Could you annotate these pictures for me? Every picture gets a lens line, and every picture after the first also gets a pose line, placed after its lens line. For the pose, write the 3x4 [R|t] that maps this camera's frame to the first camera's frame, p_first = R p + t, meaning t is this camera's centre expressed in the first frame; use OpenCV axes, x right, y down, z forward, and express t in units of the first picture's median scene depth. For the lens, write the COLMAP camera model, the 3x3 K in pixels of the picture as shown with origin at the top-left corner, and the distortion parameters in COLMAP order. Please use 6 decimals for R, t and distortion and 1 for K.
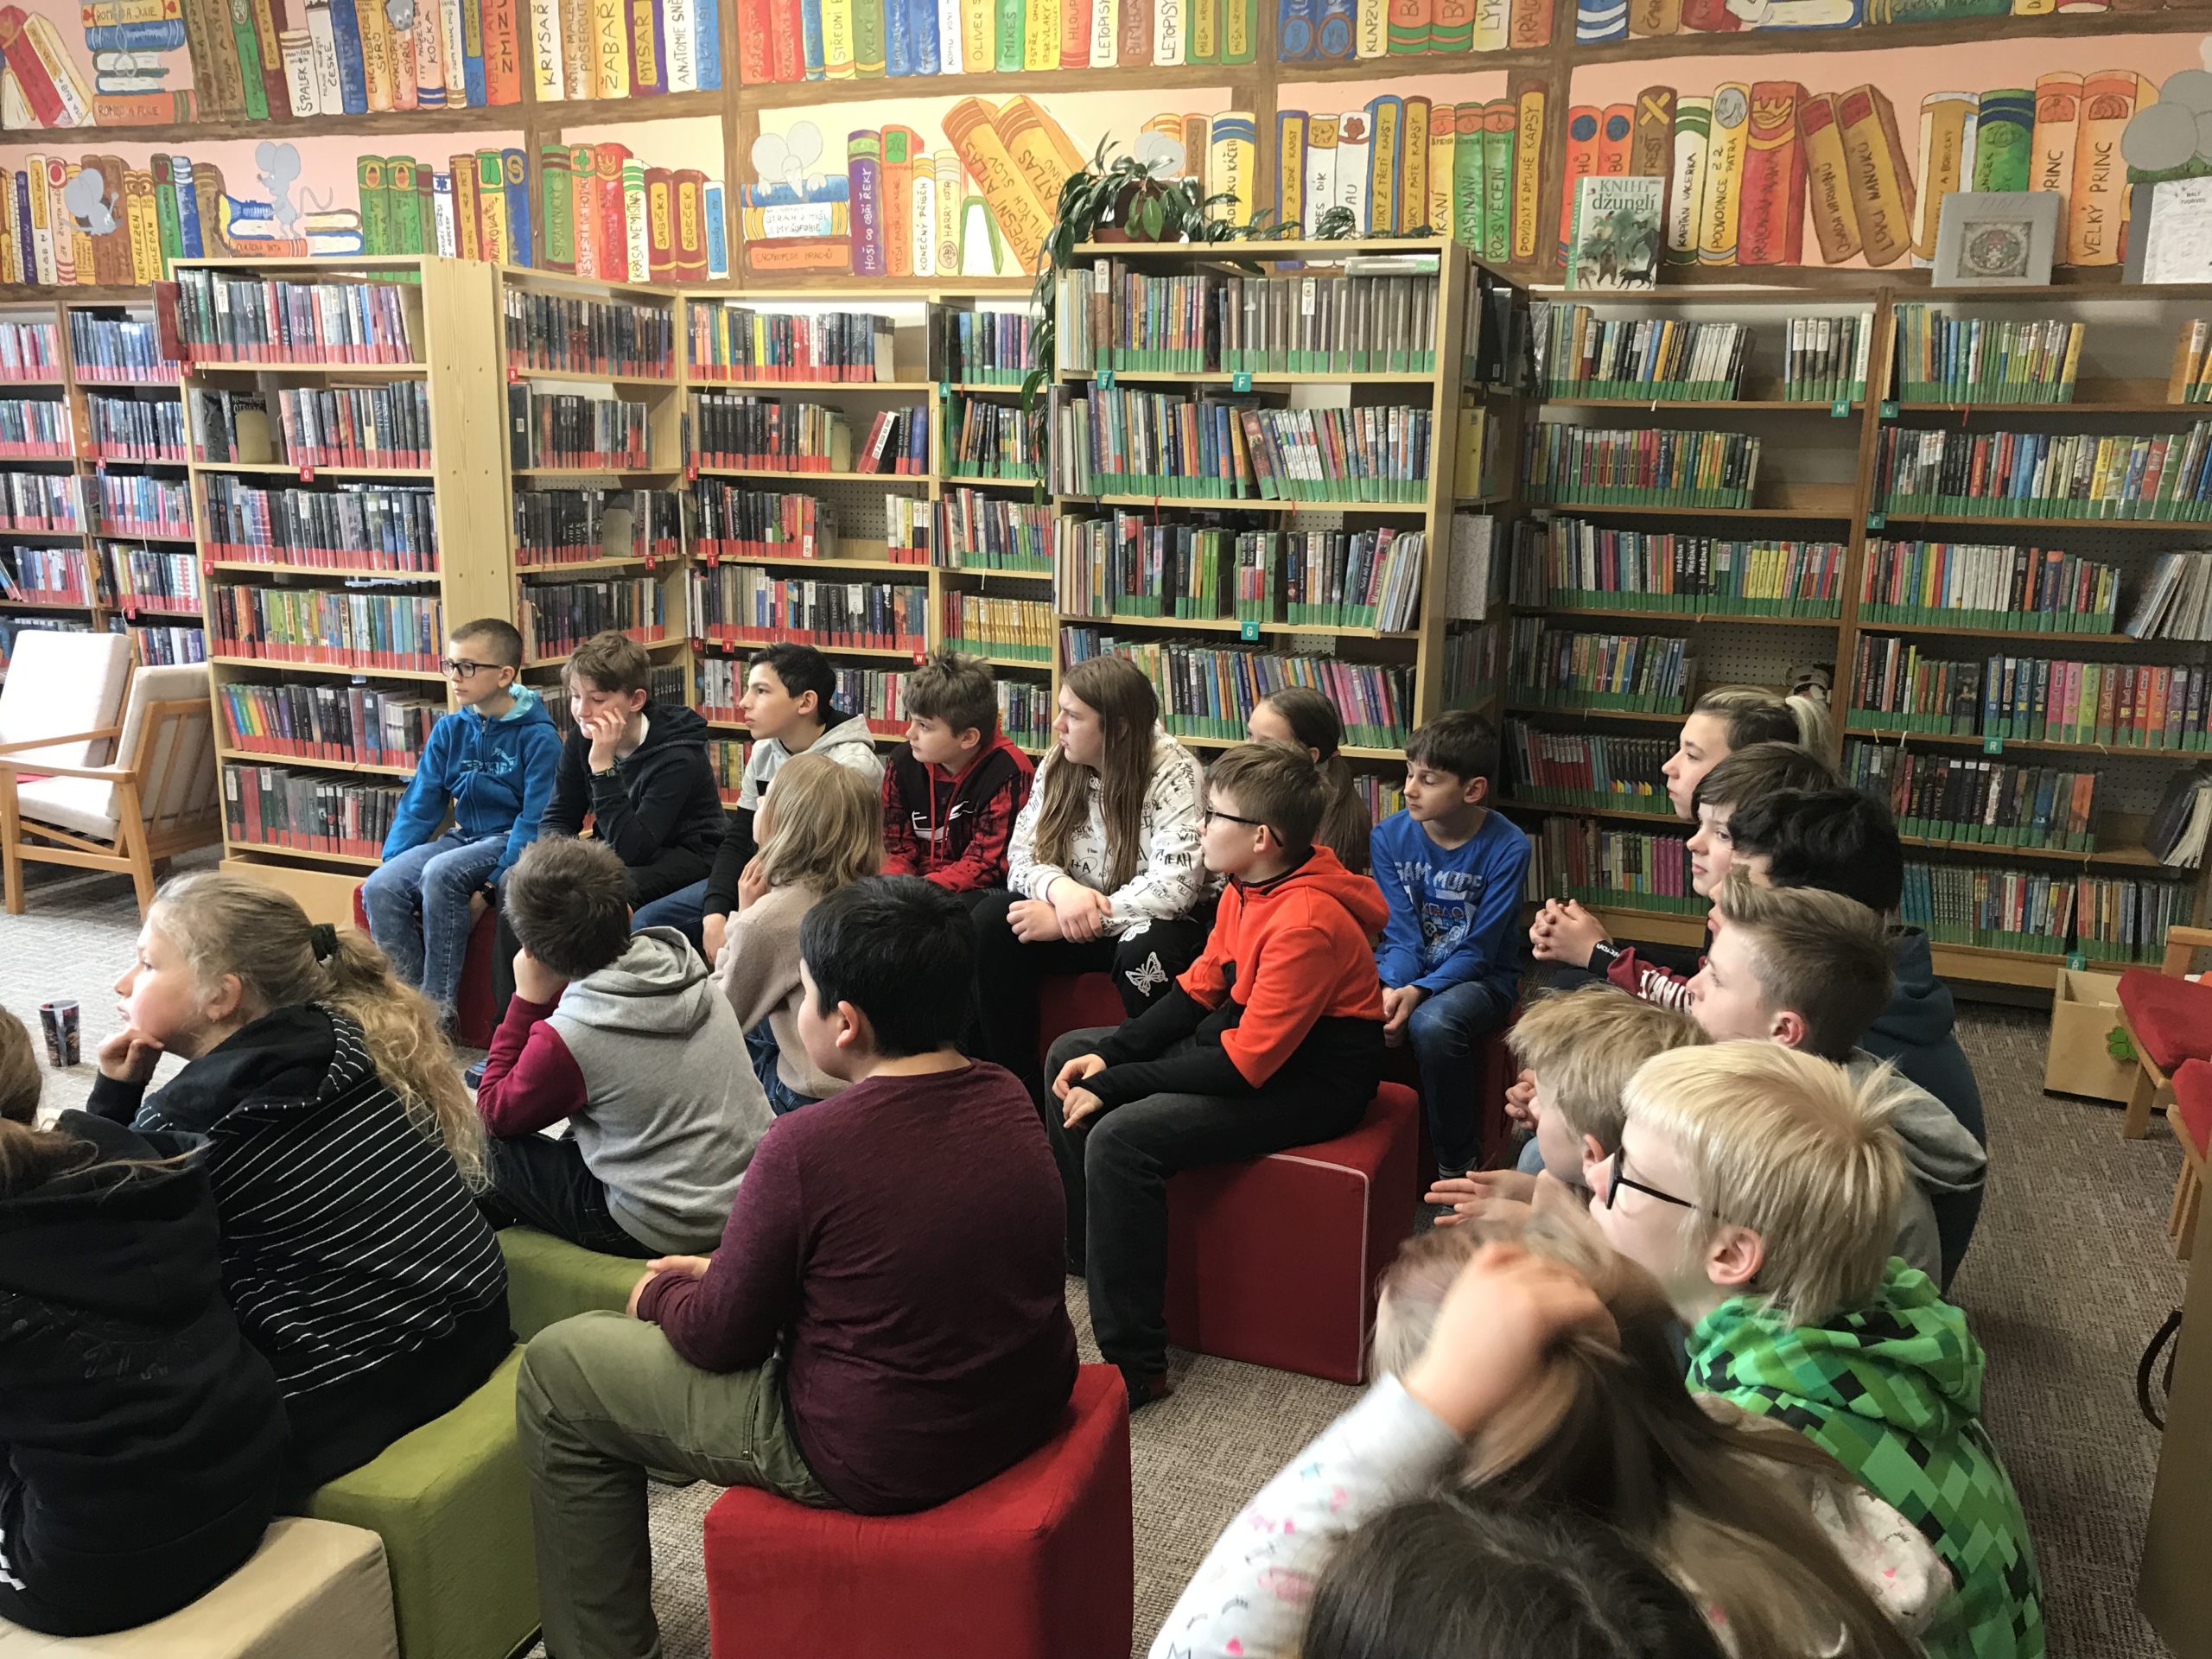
lens RADIAL K [[1790.3, 0, 1087.2], [0, 1790.3, 839.2], [0, 0, 1]] dist [0.000809, 0.007458]
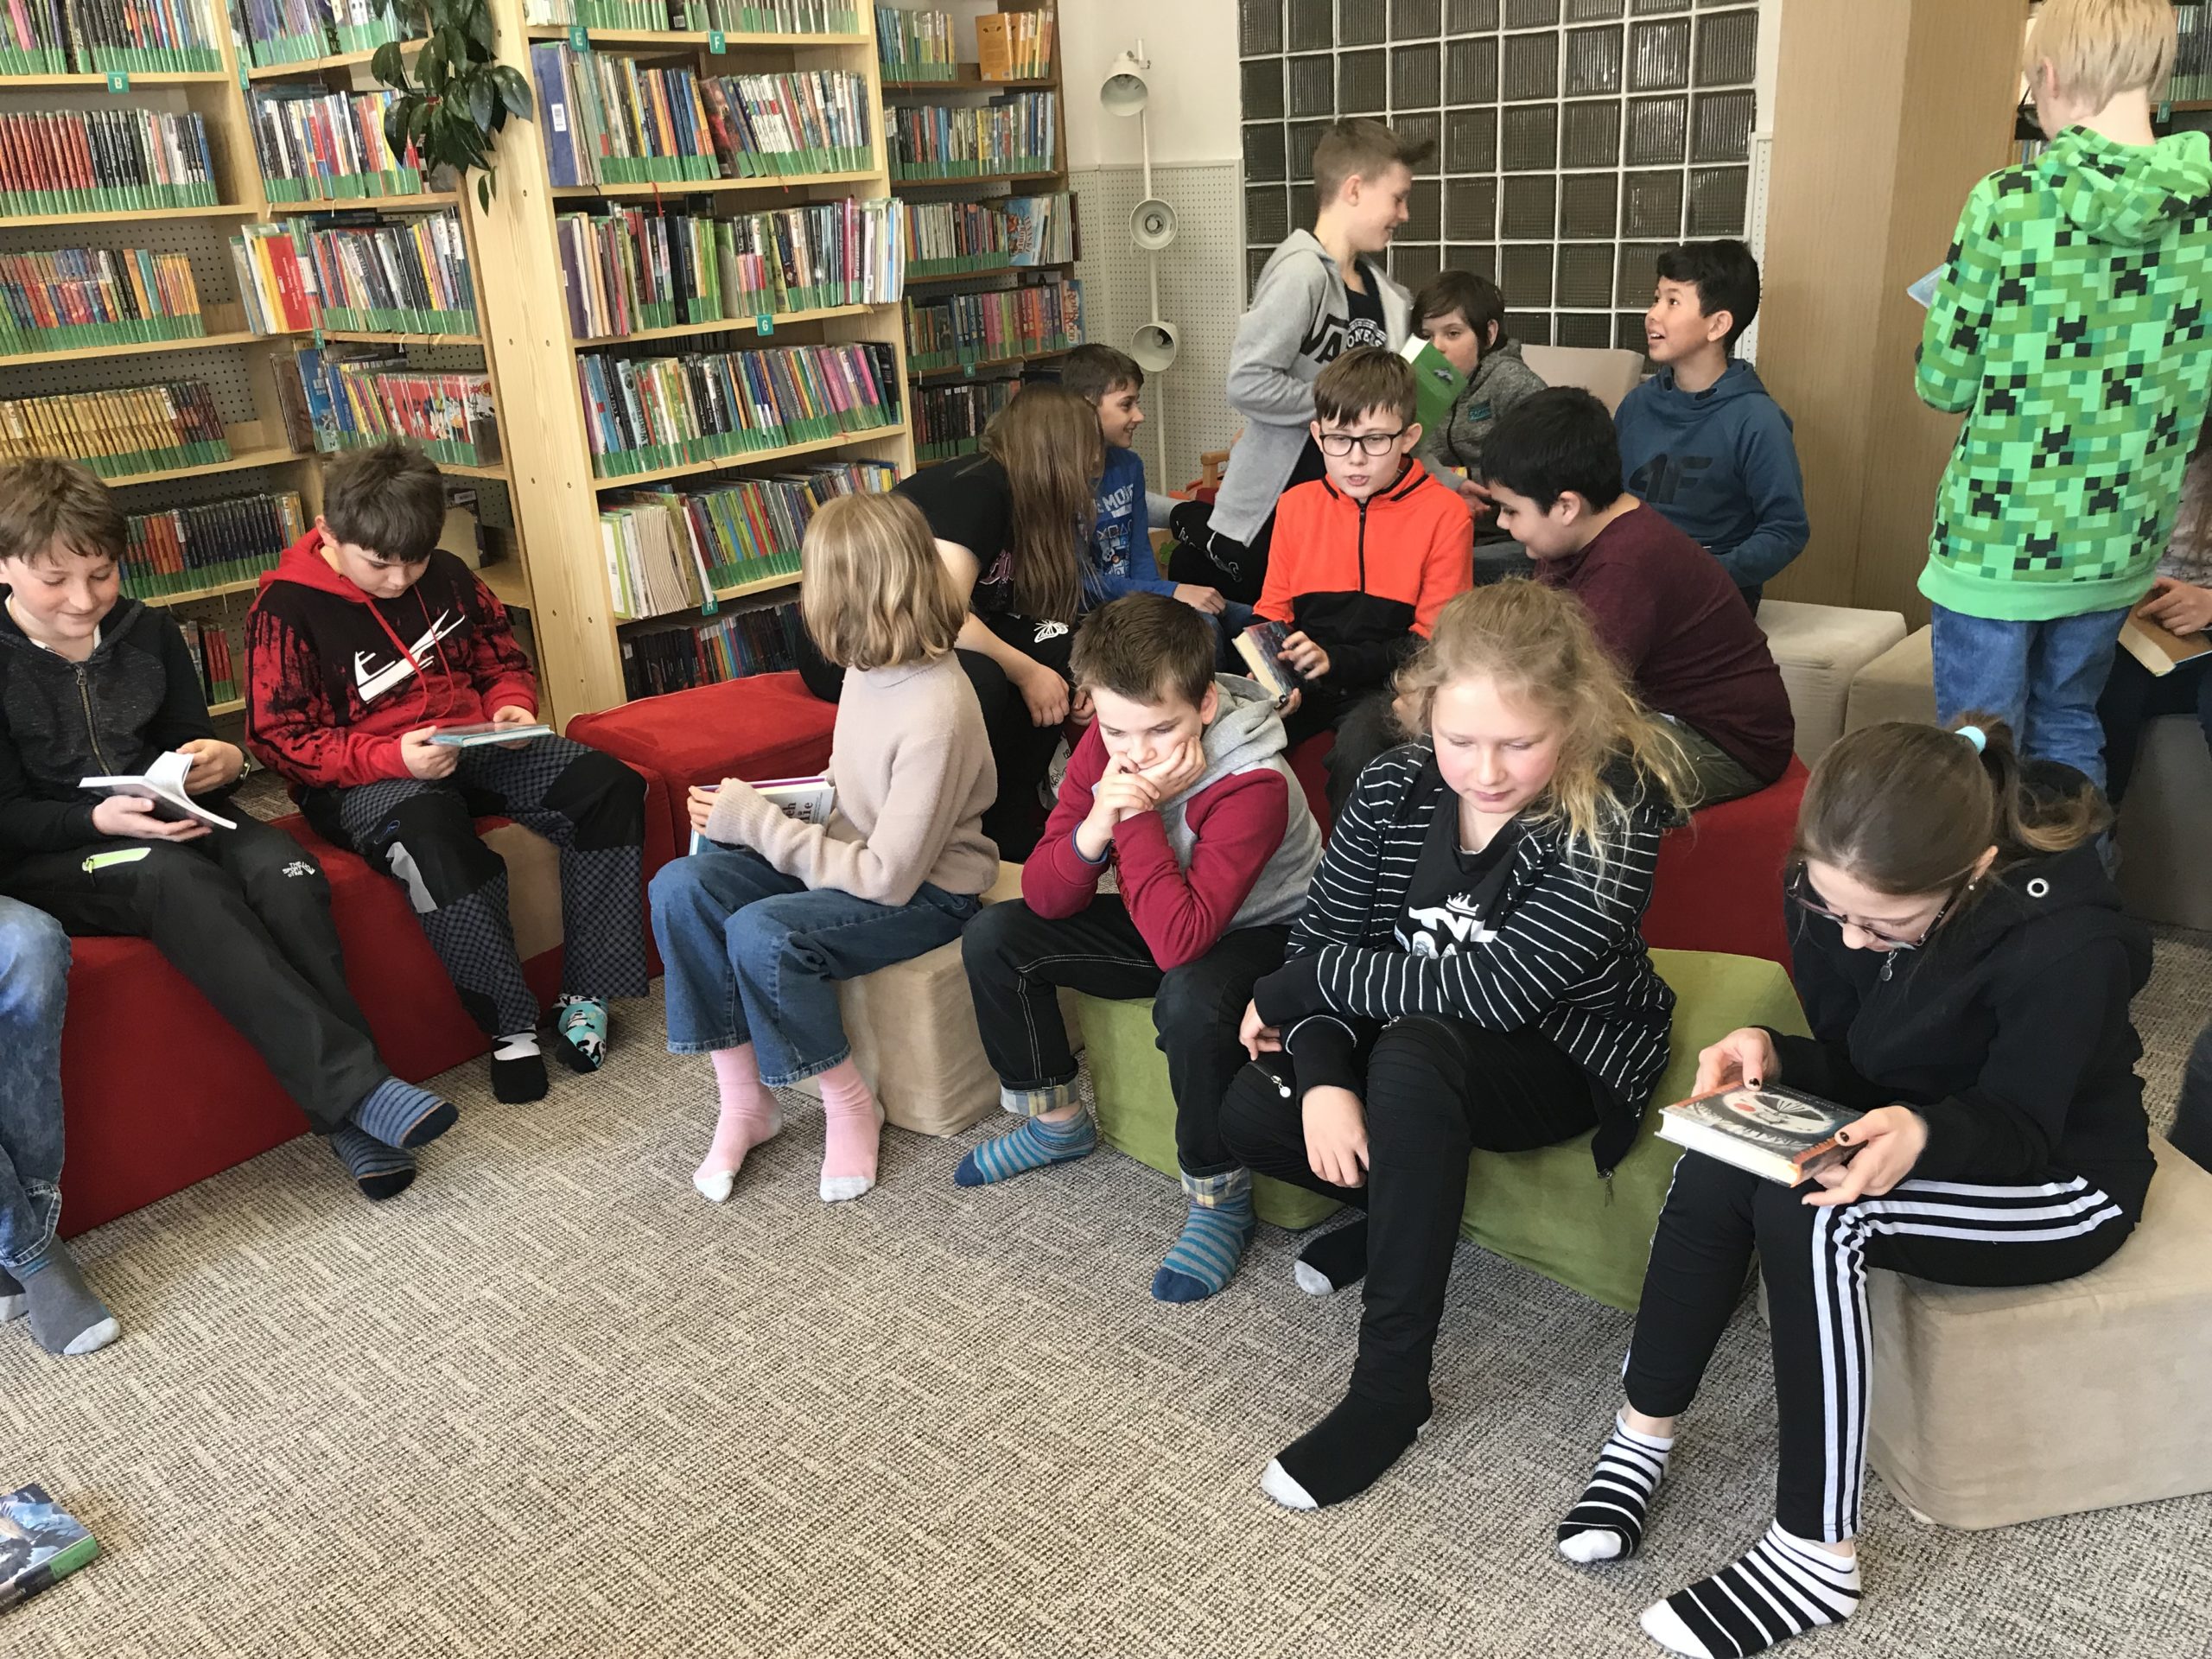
lens RADIAL K [[1832.5, 0, 1106.0], [0, 1832.5, 829.5], [0, 0, 1]] dist [0.002240, 0.004837]
pose [[0.345449, -0.353159, 0.869450, -0.624992], [0.262160, 0.925918, 0.271935, -0.071203], [-0.901076, 0.133995, 0.412441, 0.398670]]
